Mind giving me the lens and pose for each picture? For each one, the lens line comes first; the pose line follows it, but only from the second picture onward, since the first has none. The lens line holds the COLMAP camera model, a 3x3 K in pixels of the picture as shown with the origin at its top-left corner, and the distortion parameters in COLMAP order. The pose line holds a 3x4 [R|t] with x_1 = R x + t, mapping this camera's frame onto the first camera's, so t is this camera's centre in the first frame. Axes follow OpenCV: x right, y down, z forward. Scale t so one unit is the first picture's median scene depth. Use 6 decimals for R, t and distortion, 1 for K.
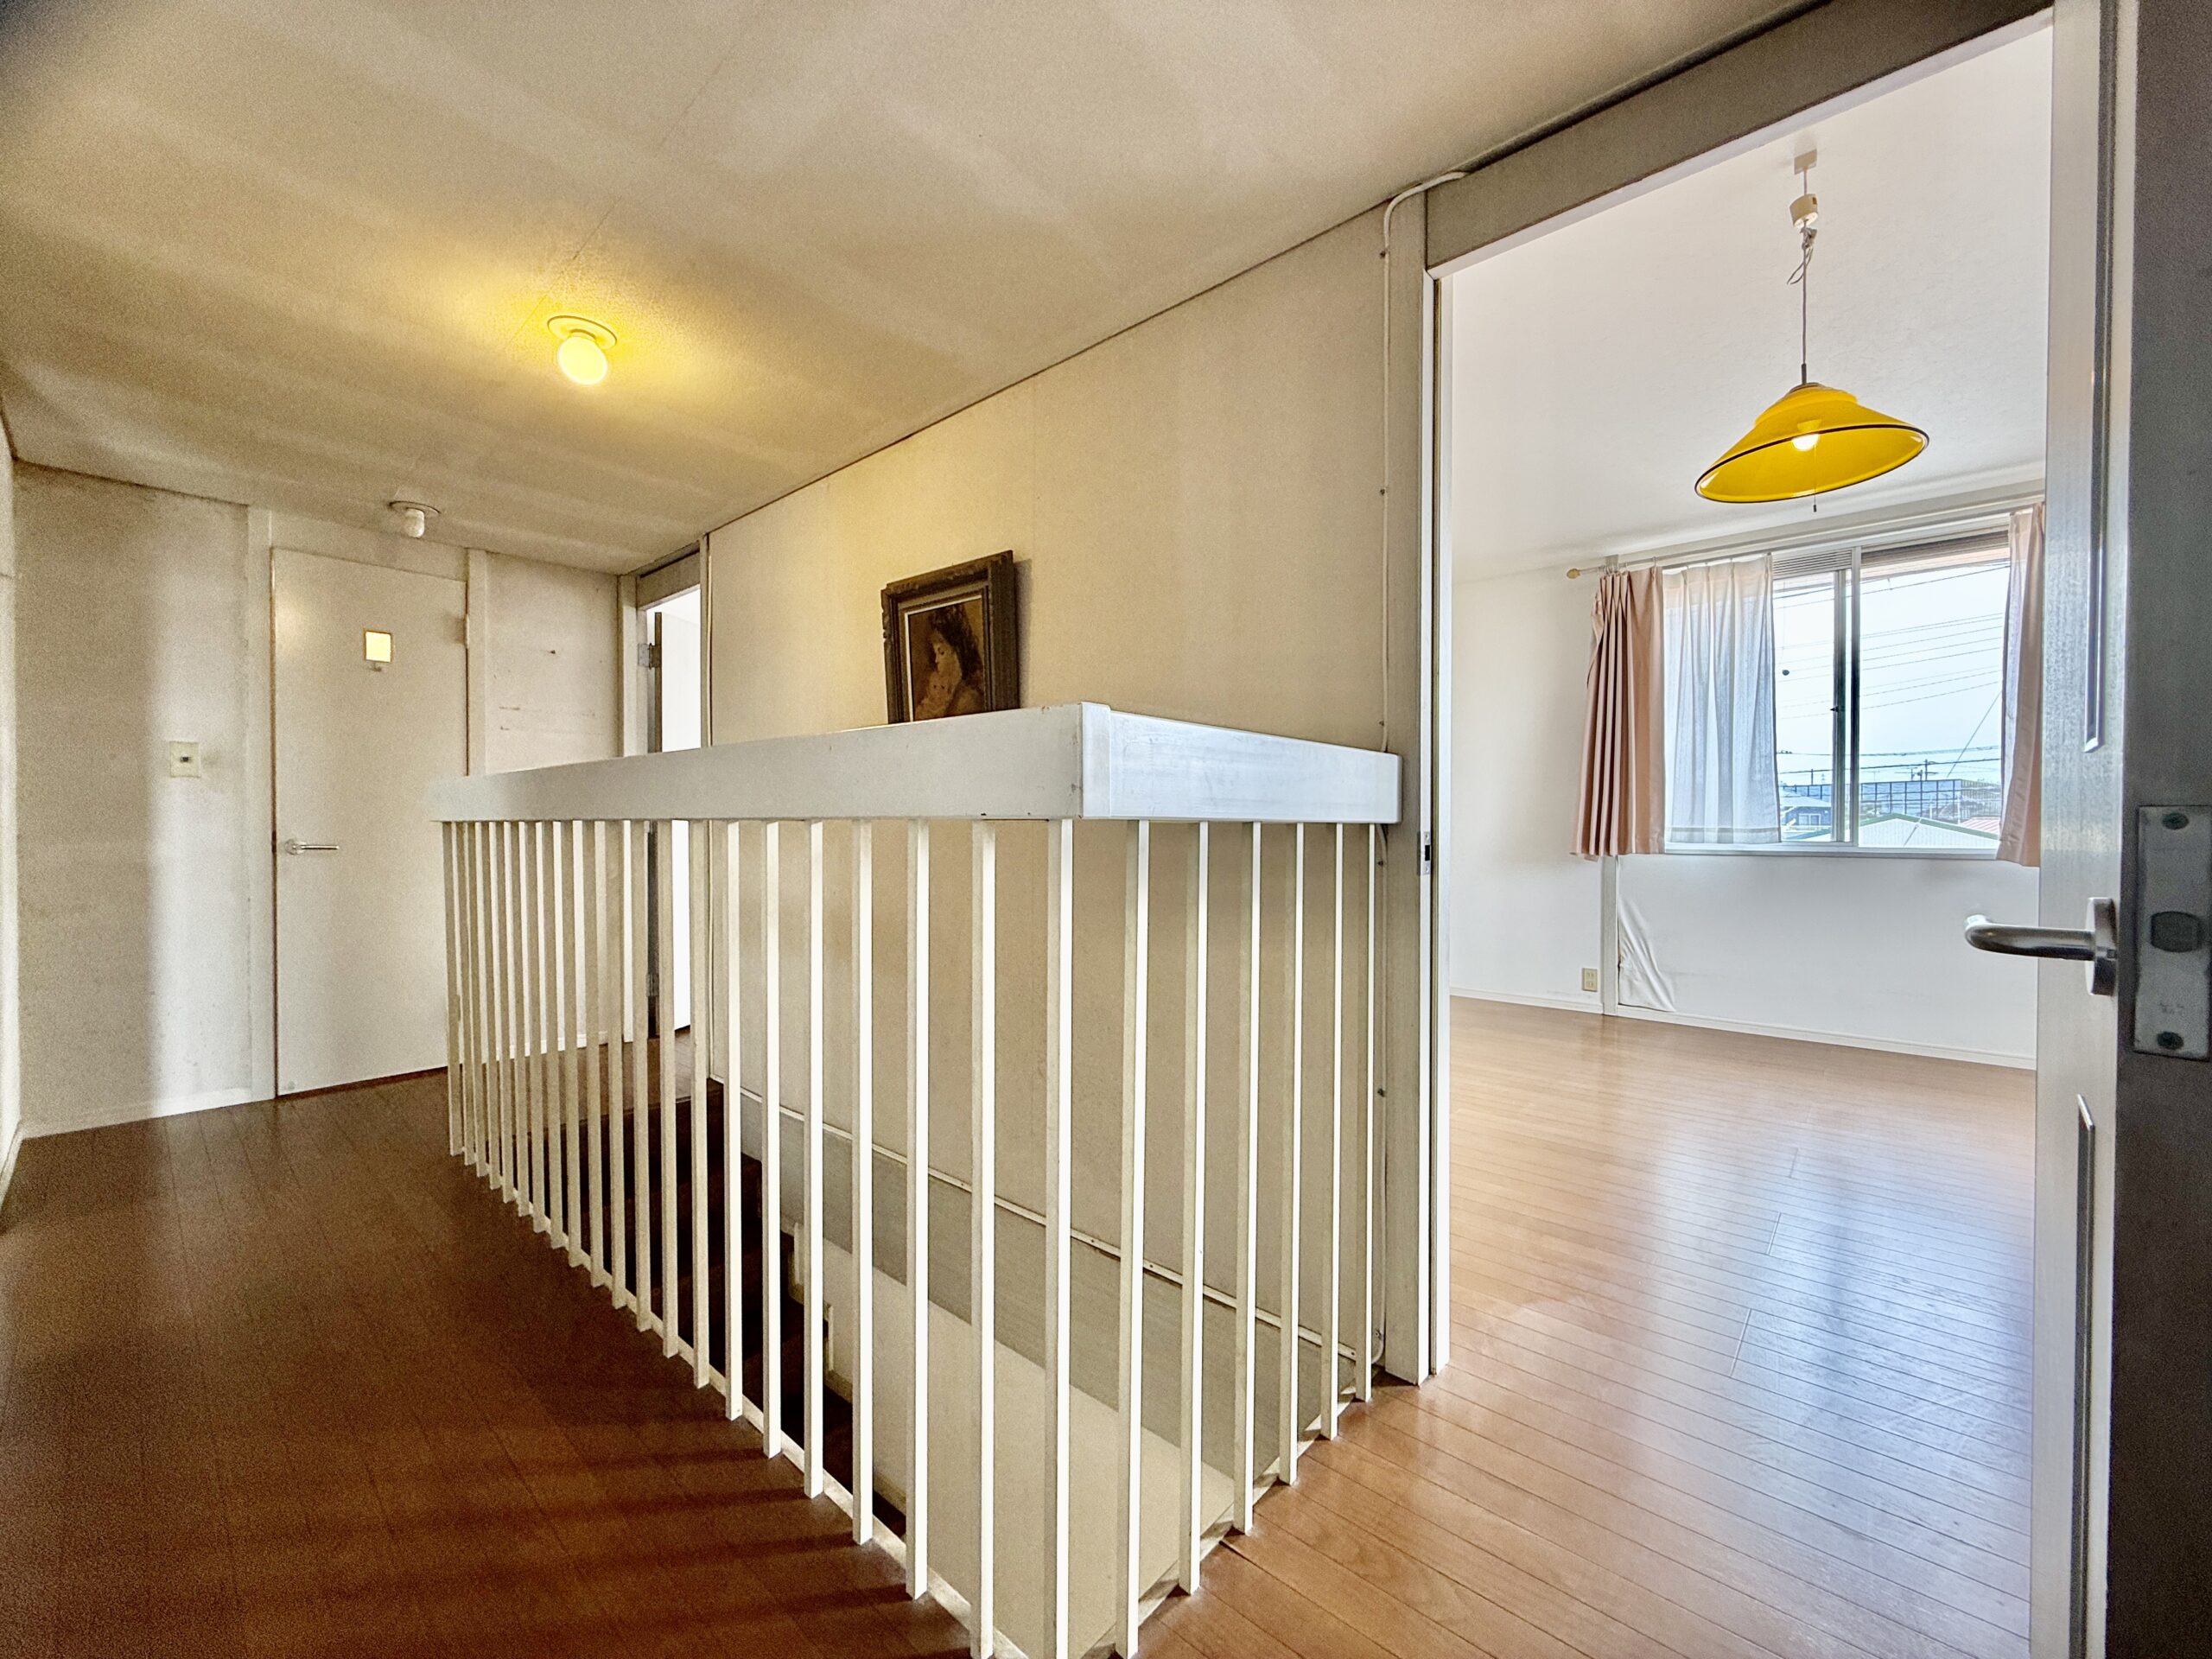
lens RADIAL K [[885.6, 0, 1103.3], [0, 885.6, 831.3], [0, 0, 1]] dist [-0.000926, 0.000686]
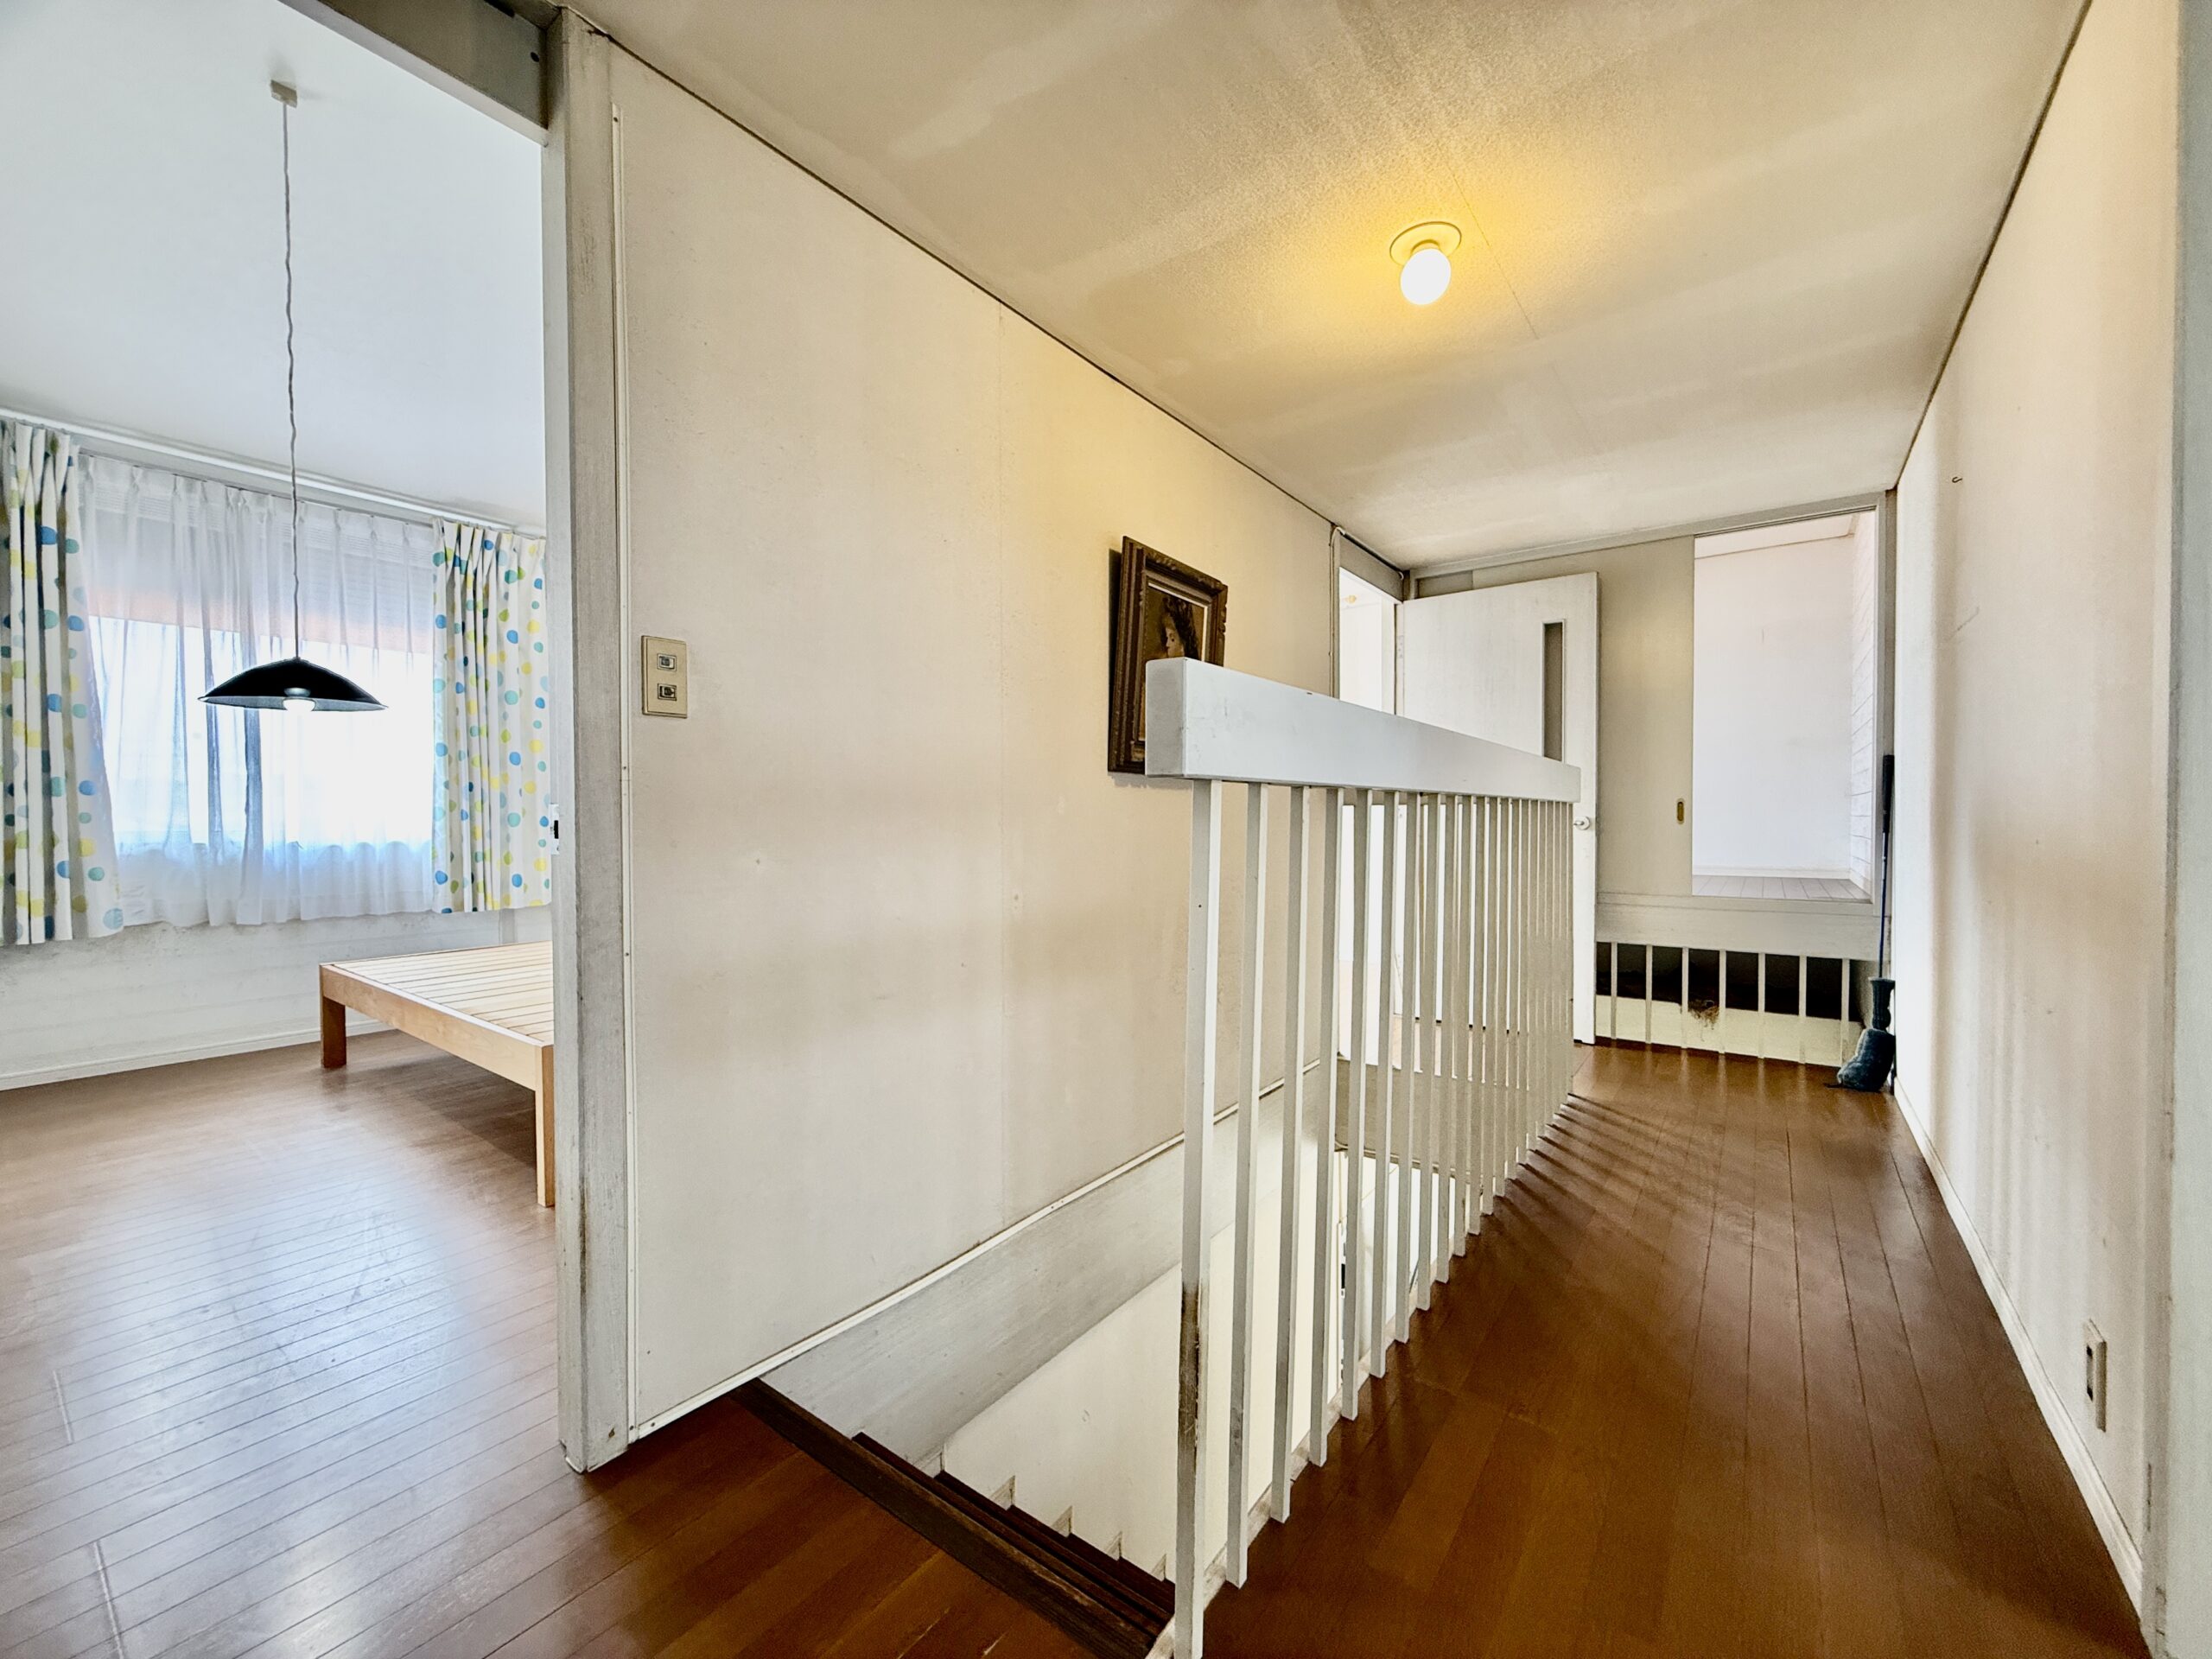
lens RADIAL K [[885.6, 0, 1103.3], [0, 885.6, 831.3], [0, 0, 1]] dist [-0.000926, 0.000686]
pose [[-0.100442, -0.020830, 0.994725, -1.209856], [0.011826, 0.999685, 0.022128, -0.001093], [-0.994873, 0.013986, -0.100164, 1.187775]]
